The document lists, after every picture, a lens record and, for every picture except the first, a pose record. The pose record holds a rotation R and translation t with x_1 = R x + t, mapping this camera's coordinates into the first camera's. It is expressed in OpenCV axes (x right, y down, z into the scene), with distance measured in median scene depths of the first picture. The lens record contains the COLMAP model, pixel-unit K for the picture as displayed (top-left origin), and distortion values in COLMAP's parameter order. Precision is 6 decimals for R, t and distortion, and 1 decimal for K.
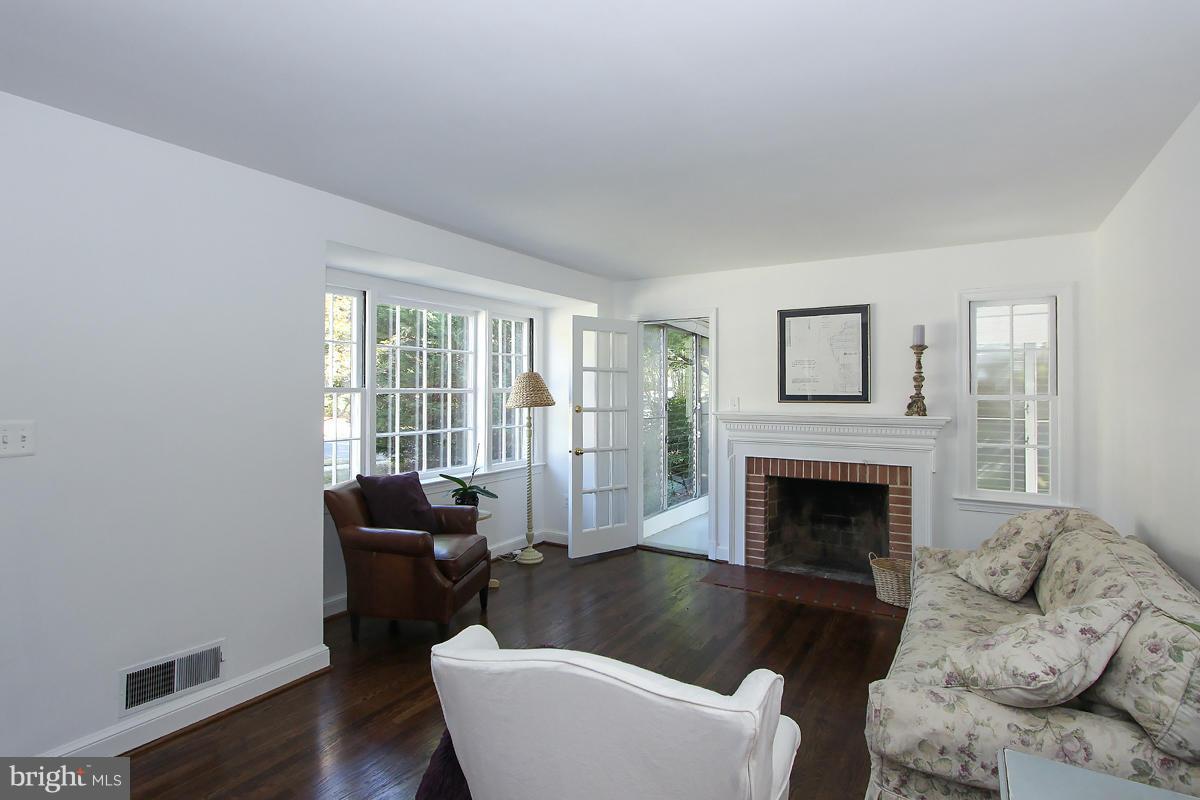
lens RADIAL K [[592.0, 0, 598.6], [0, 592.0, 388.7], [0, 0, 1]] dist [-0.003574, -0.000617]
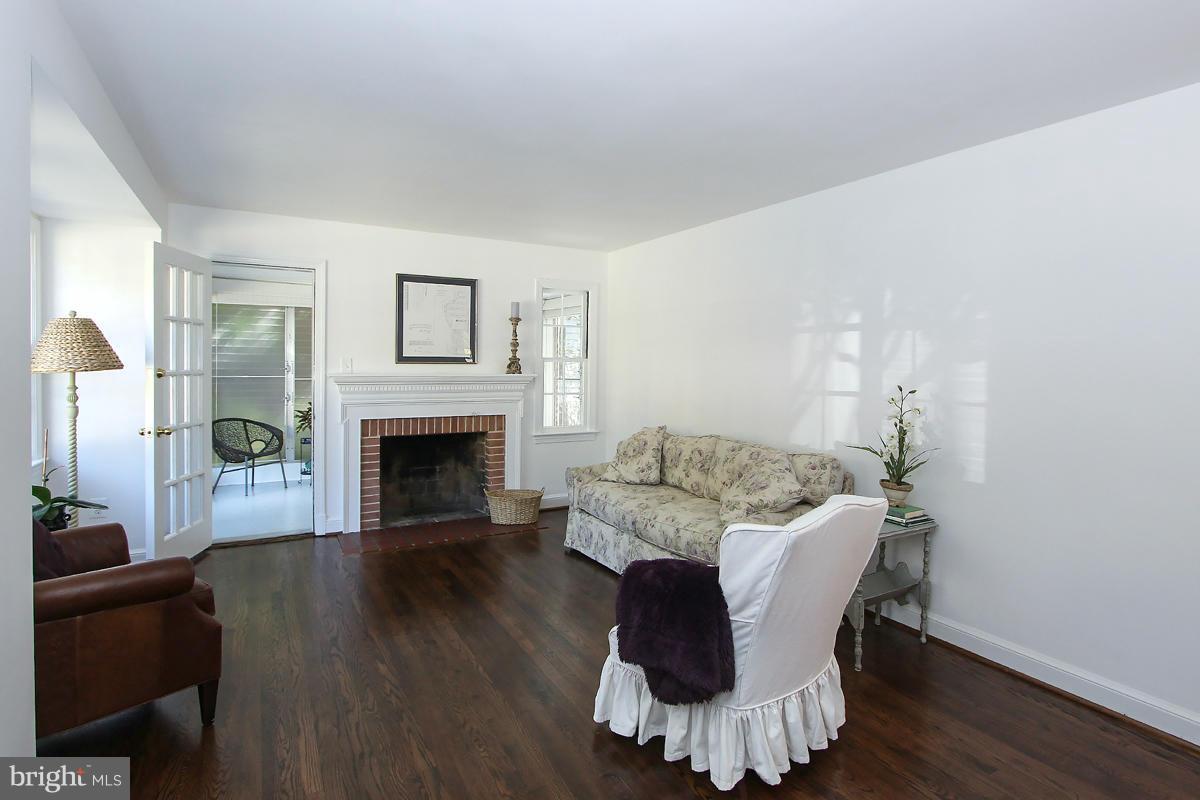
lens RADIAL K [[627.5, 0, 600.9], [0, 627.5, 374.5], [0, 0, 1]] dist [-0.000425, -0.000118]
pose [[0.492068, -0.016749, 0.870396, -0.469797], [-0.014455, 0.999520, 0.027406, 0.007110], [-0.870437, -0.026067, 0.491589, 0.158469]]
